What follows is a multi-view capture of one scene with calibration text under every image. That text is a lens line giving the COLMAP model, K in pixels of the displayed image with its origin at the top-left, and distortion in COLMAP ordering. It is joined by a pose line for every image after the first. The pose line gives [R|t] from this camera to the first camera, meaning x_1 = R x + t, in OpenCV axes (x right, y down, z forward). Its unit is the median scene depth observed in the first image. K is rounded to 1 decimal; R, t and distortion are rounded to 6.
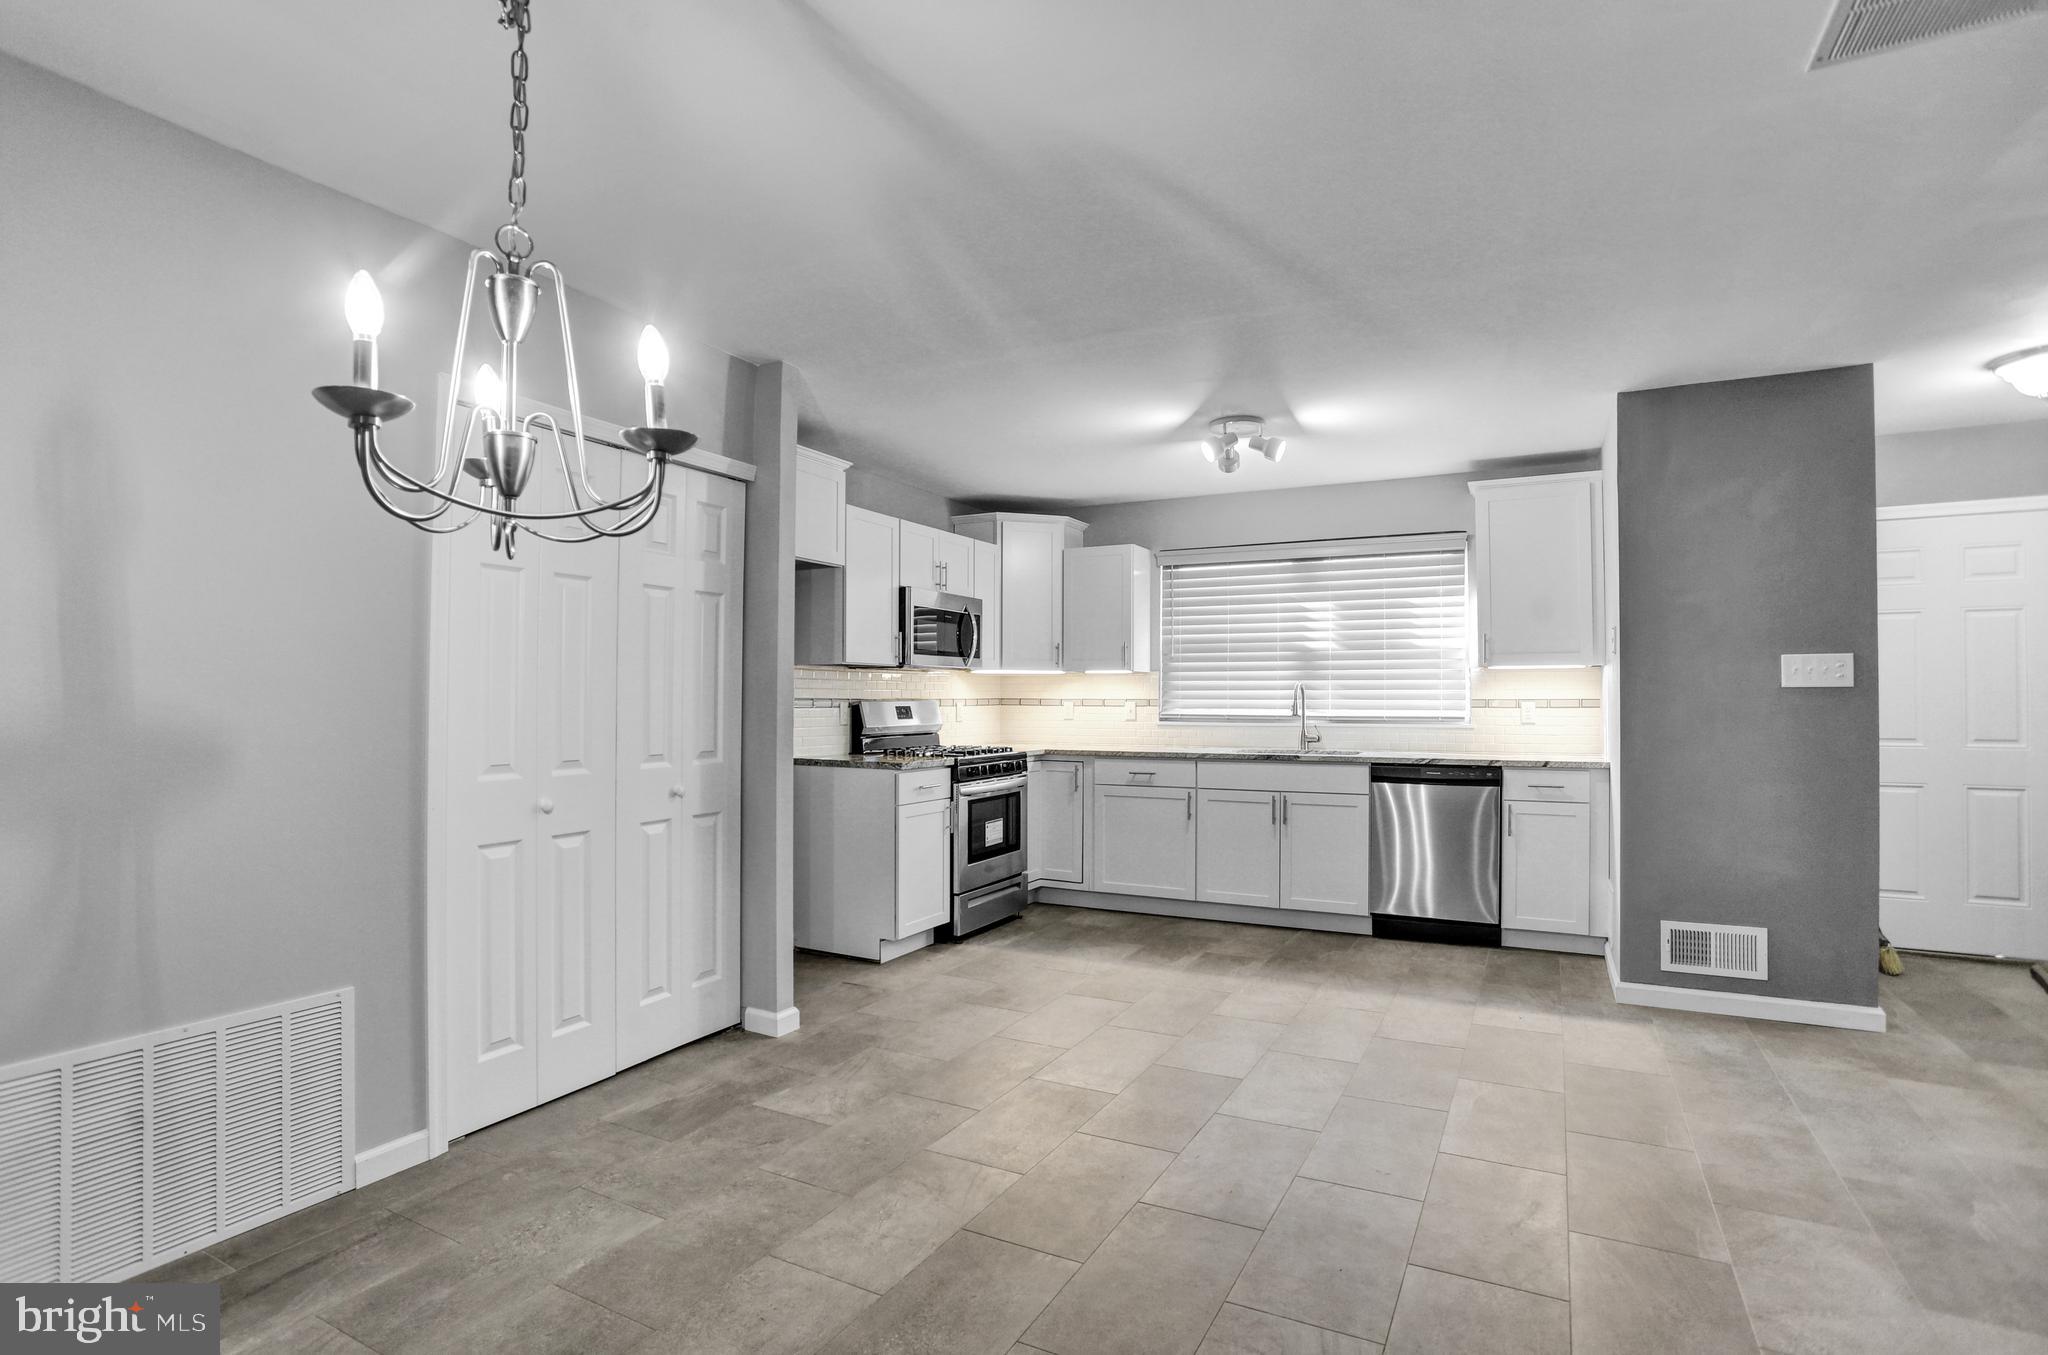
lens RADIAL K [[1005.4, 0, 982.1], [0, 1005.4, 699.0], [0, 0, 1]] dist [-0.068735, 0.029702]
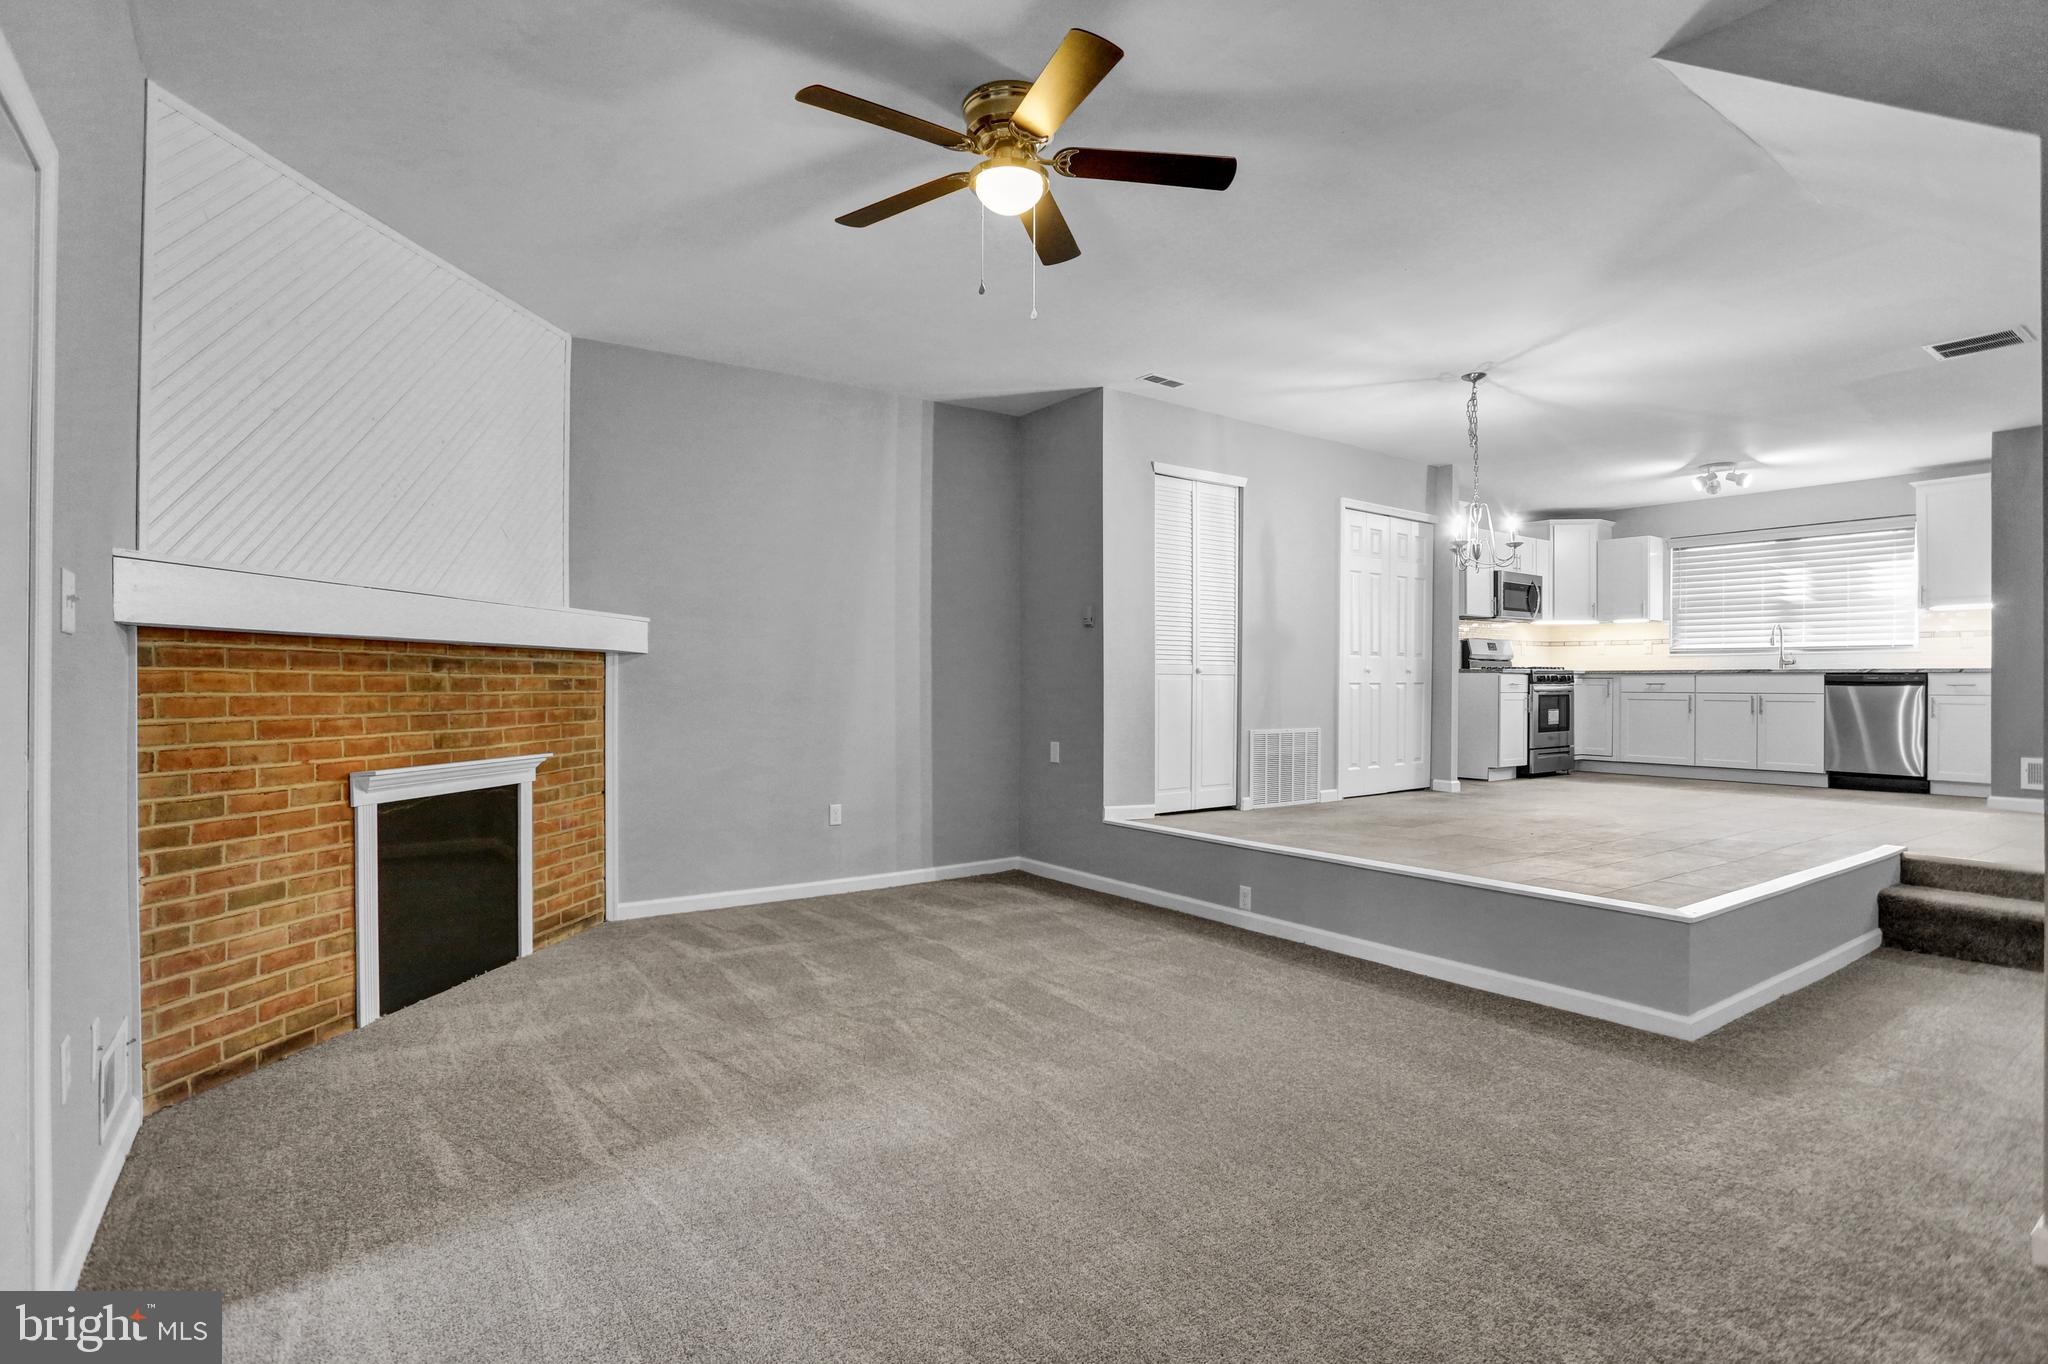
lens RADIAL K [[1015.5, 0, 994.7], [0, 1015.5, 677.3], [0, 0, 1]] dist [-0.083079, 0.037214]
pose [[0.902713, -0.000160, -0.430242, -0.120438], [-0.000627, 0.999998, -0.001689, 0.073810], [0.430242, 0.001794, 0.902712, -0.907487]]
